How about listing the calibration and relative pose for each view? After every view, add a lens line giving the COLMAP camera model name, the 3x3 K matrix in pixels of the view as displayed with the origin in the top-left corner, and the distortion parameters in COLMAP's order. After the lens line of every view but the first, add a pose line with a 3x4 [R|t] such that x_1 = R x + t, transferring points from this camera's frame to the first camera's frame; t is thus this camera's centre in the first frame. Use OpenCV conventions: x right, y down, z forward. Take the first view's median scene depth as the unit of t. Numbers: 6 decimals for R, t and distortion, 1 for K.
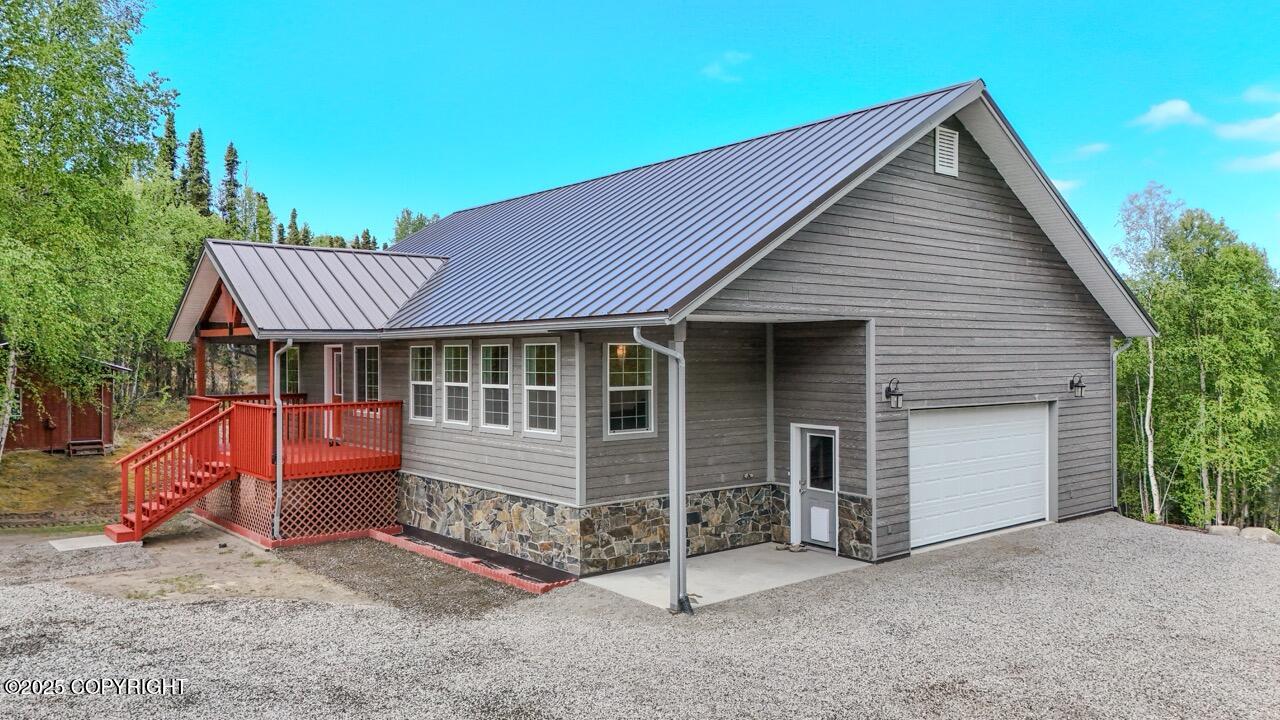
lens RADIAL K [[935.0, 0, 640.5], [0, 935.0, 357.7], [0, 0, 1]] dist [0.048184, -0.000350]
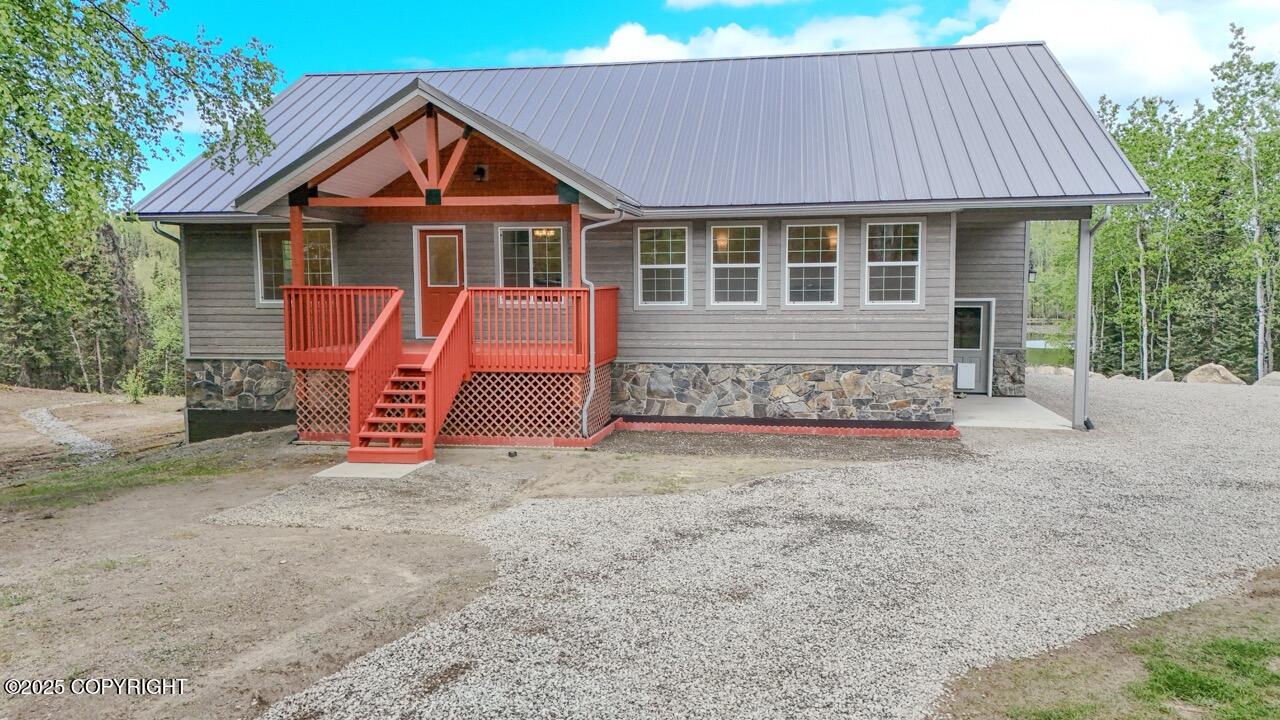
lens RADIAL K [[935.0, 0, 640.6], [0, 935.0, 362.6], [0, 0, 1]] dist [0.048184, -0.000350]
pose [[0.758919, -0.056356, 0.648742, -0.988011], [0.001506, 0.996397, 0.084795, 0.049918], [-0.651183, -0.063376, 0.756270, 0.320158]]
